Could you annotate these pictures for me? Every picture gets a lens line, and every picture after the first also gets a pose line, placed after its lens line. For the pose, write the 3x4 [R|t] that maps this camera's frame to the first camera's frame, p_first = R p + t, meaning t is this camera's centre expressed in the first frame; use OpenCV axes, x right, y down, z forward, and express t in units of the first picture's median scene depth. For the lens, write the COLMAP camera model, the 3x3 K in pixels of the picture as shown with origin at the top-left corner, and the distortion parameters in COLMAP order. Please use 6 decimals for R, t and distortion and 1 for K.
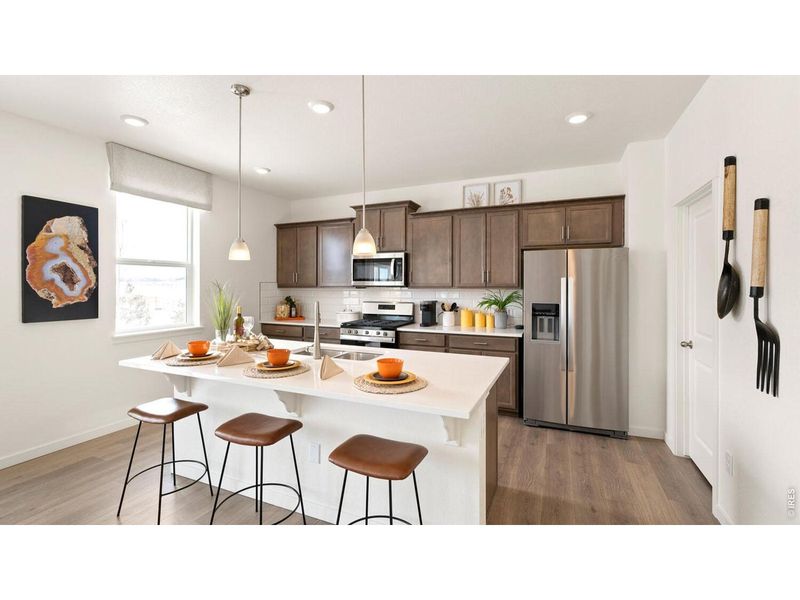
lens RADIAL K [[366.9, 0, 403.2], [0, 366.9, 284.0], [0, 0, 1]] dist [-0.007855, 0.002363]
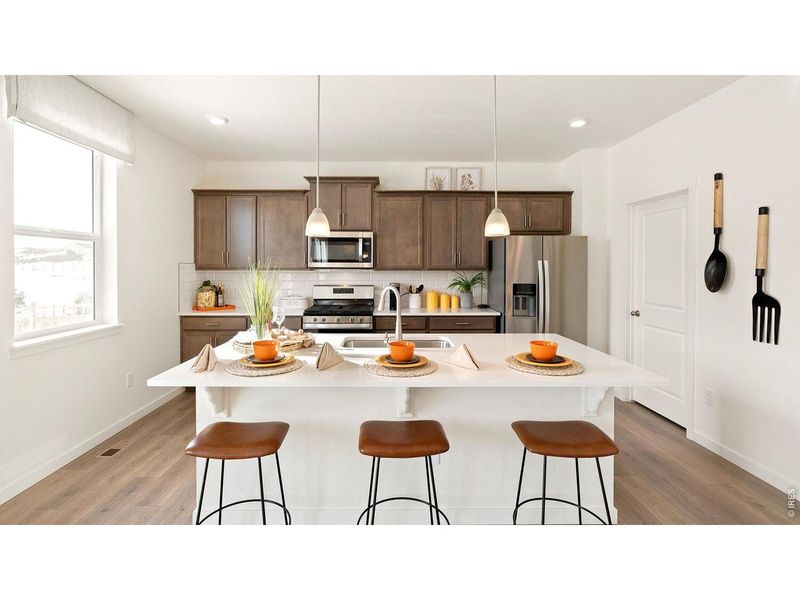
lens RADIAL K [[366.9, 0, 389.2], [0, 366.9, 273.0], [0, 0, 1]] dist [-0.007855, 0.002363]
pose [[0.910659, -0.006165, 0.413113, -0.407545], [-0.002435, 0.999791, 0.020287, -0.000695], [-0.413152, -0.019480, 0.910454, 0.146995]]
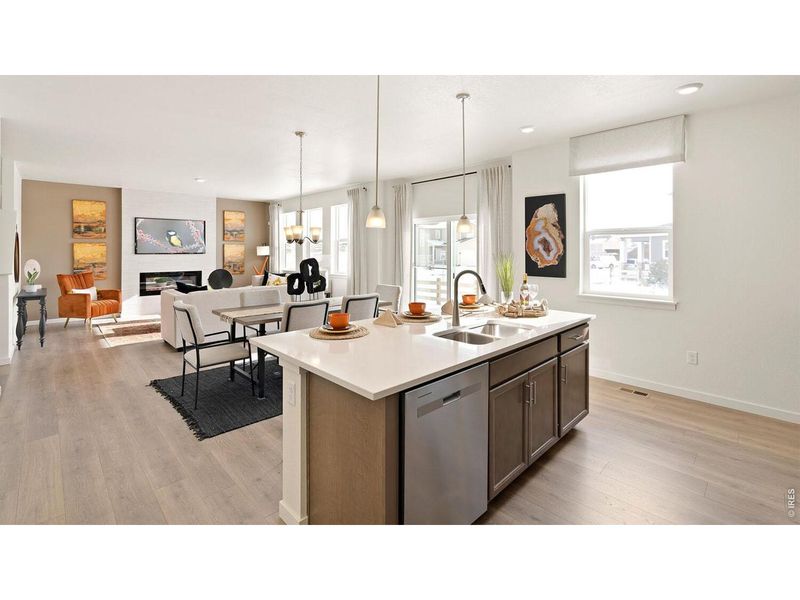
lens RADIAL K [[366.9, 0, 402.5], [0, 366.9, 248.6], [0, 0, 1]] dist [-0.007855, 0.002363]
pose [[-0.381645, -0.005875, -0.924290, 0.508925], [0.000328, 0.999979, -0.006492, -0.002286], [0.924309, -0.002781, -0.381635, 0.825523]]
